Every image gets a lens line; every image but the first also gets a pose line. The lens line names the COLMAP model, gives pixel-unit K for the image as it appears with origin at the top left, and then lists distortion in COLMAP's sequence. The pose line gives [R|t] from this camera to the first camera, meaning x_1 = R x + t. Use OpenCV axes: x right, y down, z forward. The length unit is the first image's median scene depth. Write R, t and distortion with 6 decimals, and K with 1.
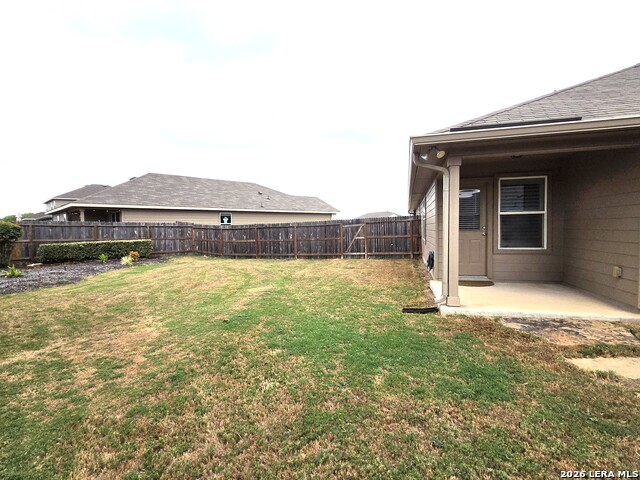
lens RADIAL K [[334.7, 0, 316.4], [0, 334.7, 240.1], [0, 0, 1]] dist [-0.000622, 0.001276]
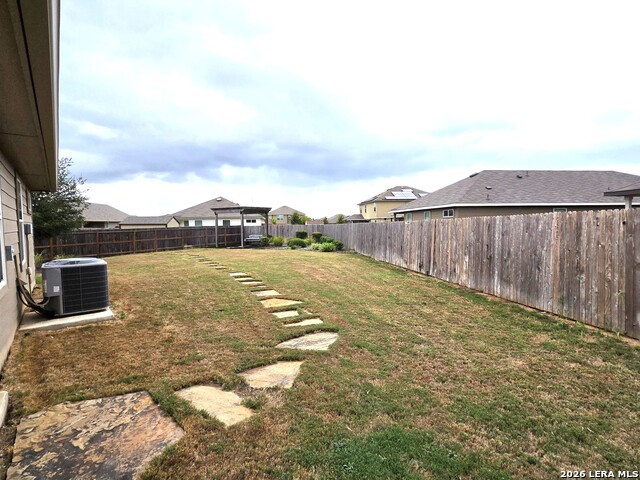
lens RADIAL K [[334.7, 0, 319.4], [0, 334.7, 240.7], [0, 0, 1]] dist [-0.000622, 0.001276]
pose [[-0.782816, -0.002325, 0.622248, 0.072352], [0.056550, 0.995589, 0.074862, -0.042833], [-0.619678, 0.093791, -0.779232, 0.687111]]
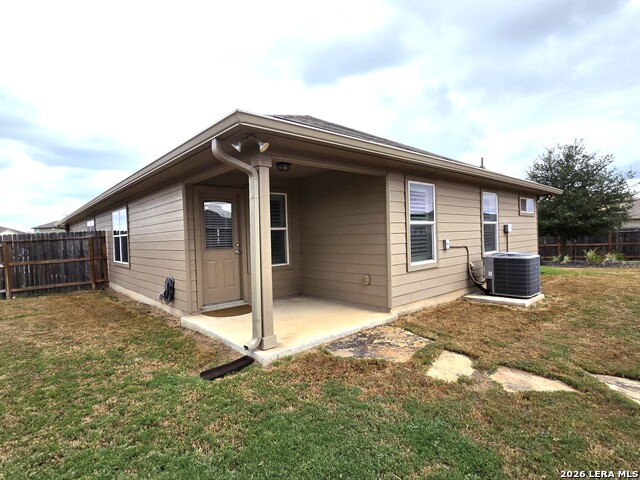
lens RADIAL K [[334.7, 0, 323.0], [0, 334.7, 241.1], [0, 0, 1]] dist [-0.000622, 0.001276]
pose [[0.550530, -0.015496, 0.834671, -0.115877], [0.055646, 0.998285, -0.018169, -0.019540], [-0.832959, 0.056449, 0.550449, 0.335519]]
